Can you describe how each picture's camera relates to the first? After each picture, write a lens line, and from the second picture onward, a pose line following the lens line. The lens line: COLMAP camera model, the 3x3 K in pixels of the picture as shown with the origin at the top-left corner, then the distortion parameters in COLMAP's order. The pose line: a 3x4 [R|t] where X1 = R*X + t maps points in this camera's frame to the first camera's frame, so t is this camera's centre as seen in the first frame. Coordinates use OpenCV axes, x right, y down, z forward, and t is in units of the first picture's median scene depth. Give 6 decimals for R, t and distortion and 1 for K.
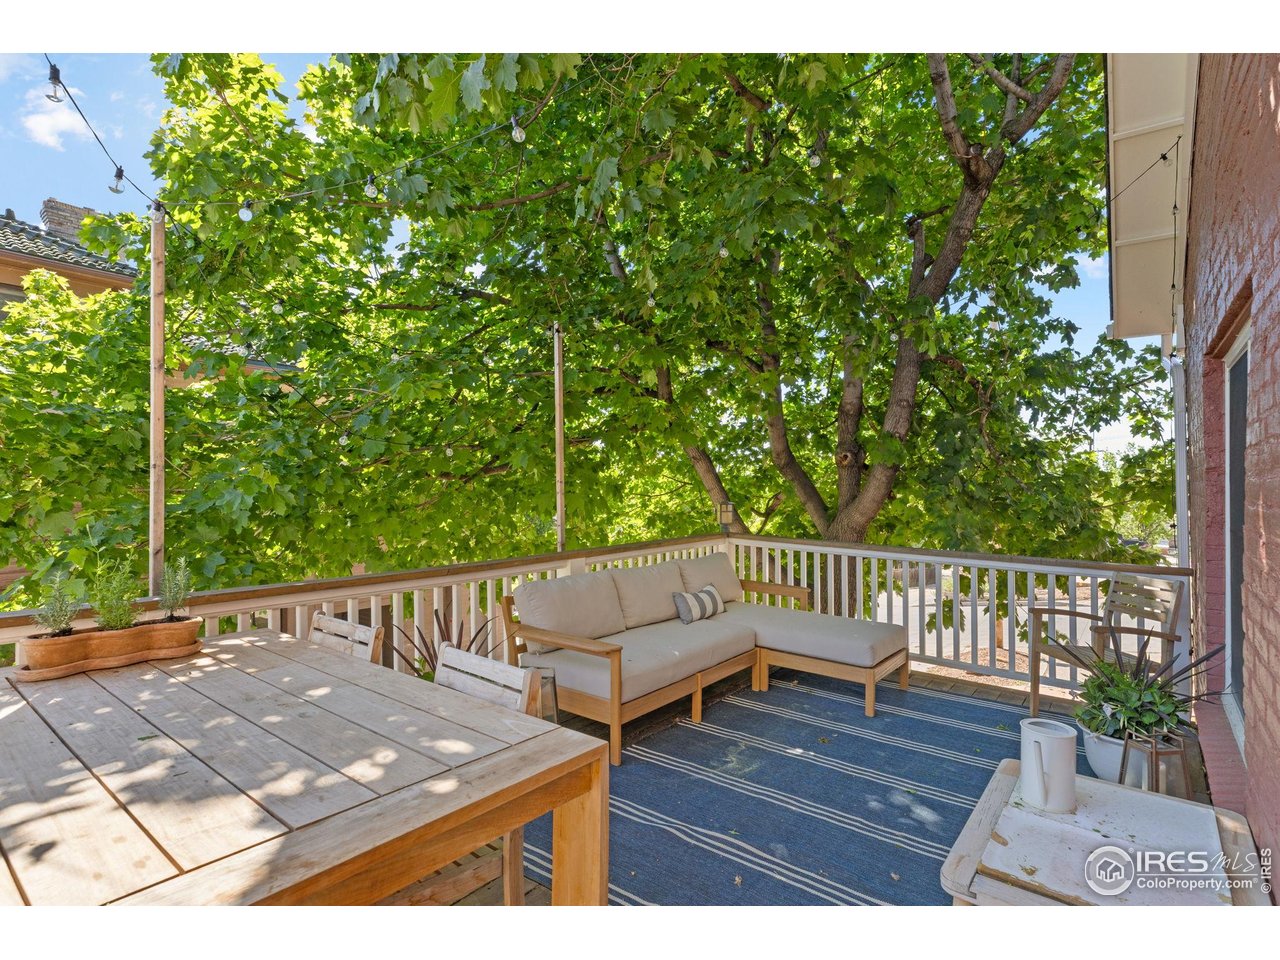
lens RADIAL K [[642.3, 0, 640.0], [0, 642.3, 480.0], [0, 0, 1]] dist [0.032522, 0.000321]
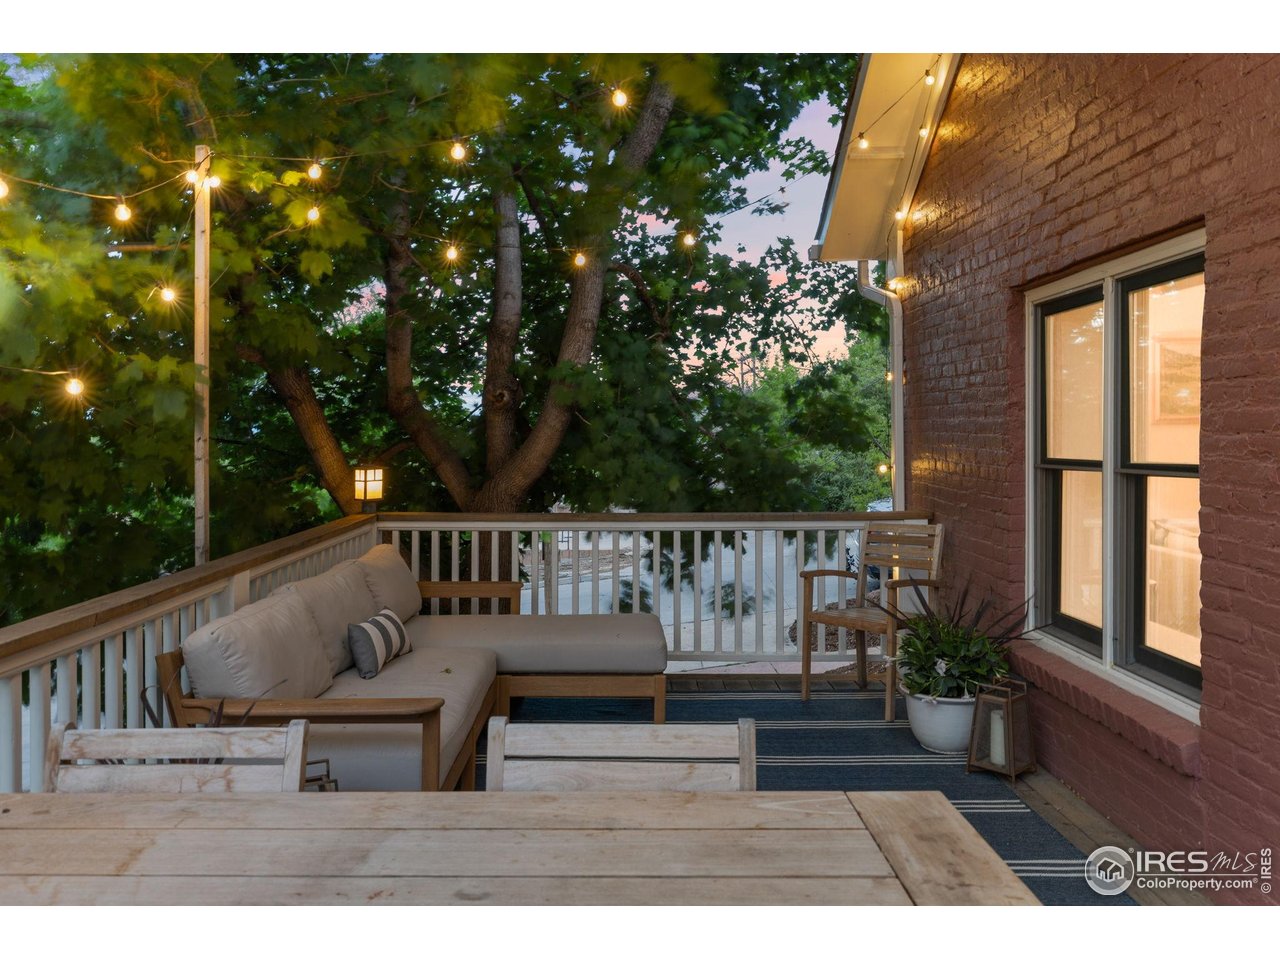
lens RADIAL K [[1004.1, 0, 640.0], [0, 1004.1, 480.0], [0, 0, 1]] dist [-0.000808, -0.002936]
pose [[0.778152, -0.040579, 0.626764, -0.352939], [0.005602, 0.998319, 0.057679, 0.006733], [-0.628051, -0.041372, 0.777072, 0.148065]]
